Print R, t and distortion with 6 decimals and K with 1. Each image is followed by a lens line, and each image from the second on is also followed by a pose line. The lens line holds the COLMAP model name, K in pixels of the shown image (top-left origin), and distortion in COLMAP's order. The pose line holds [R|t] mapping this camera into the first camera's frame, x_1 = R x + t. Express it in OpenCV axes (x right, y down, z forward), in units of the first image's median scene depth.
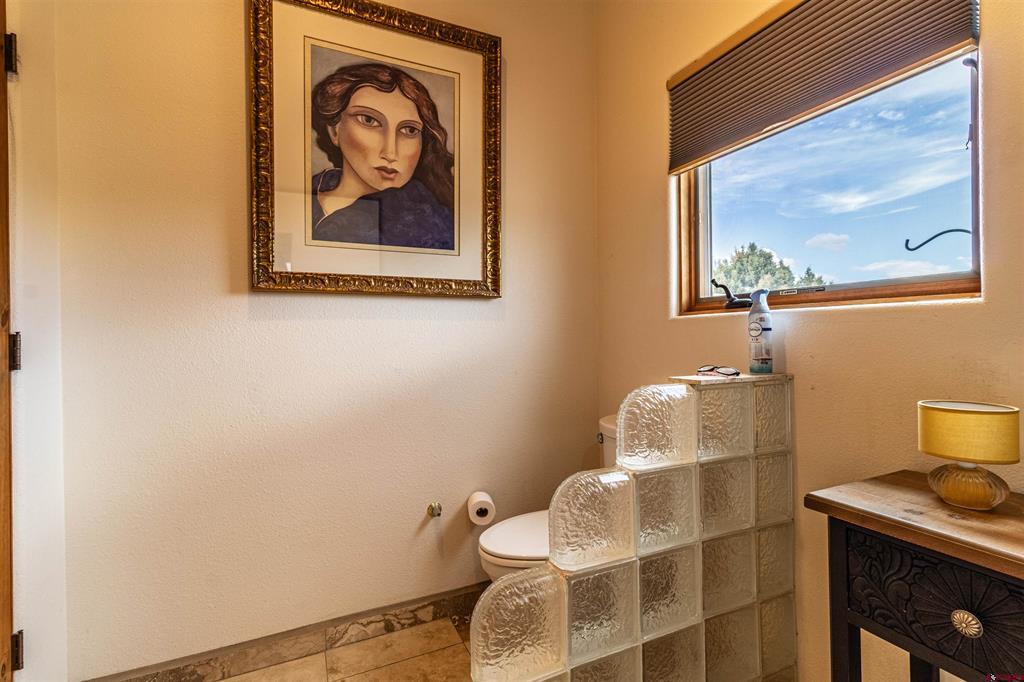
lens RADIAL K [[472.0, 0, 515.0], [0, 472.0, 334.7], [0, 0, 1]] dist [0.004473, 0.000483]
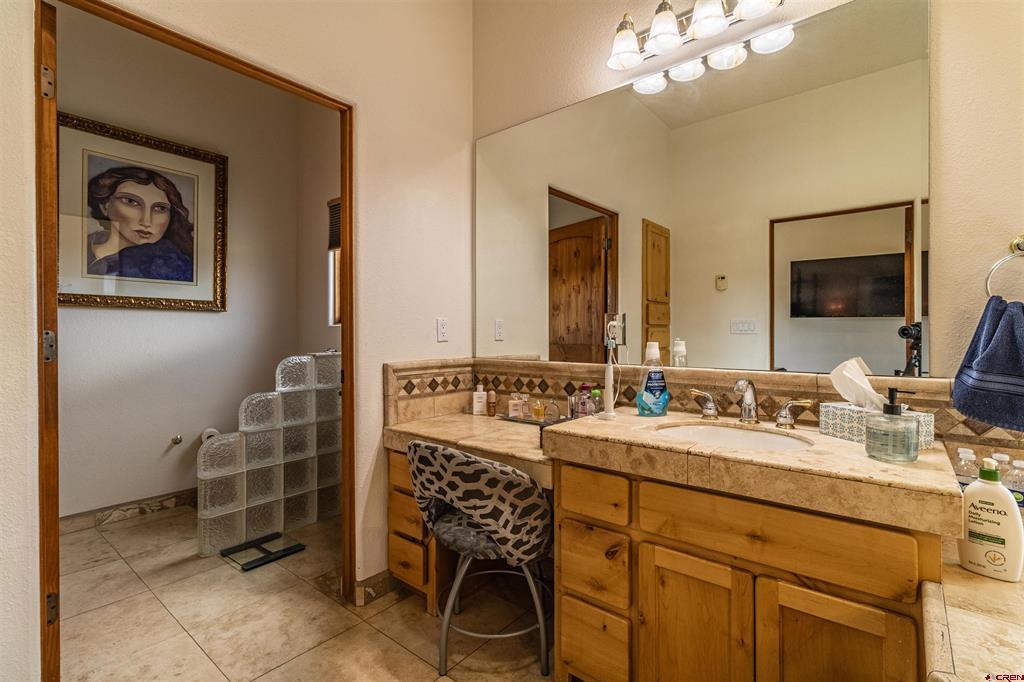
lens RADIAL K [[472.0, 0, 515.0], [0, 472.0, 334.7], [0, 0, 1]] dist [0.004473, 0.000483]
pose [[0.896308, 0.008659, 0.443348, 0.155079], [-0.009157, 0.999958, -0.001018, -0.004443], [-0.443338, -0.003147, 0.896349, -1.029735]]
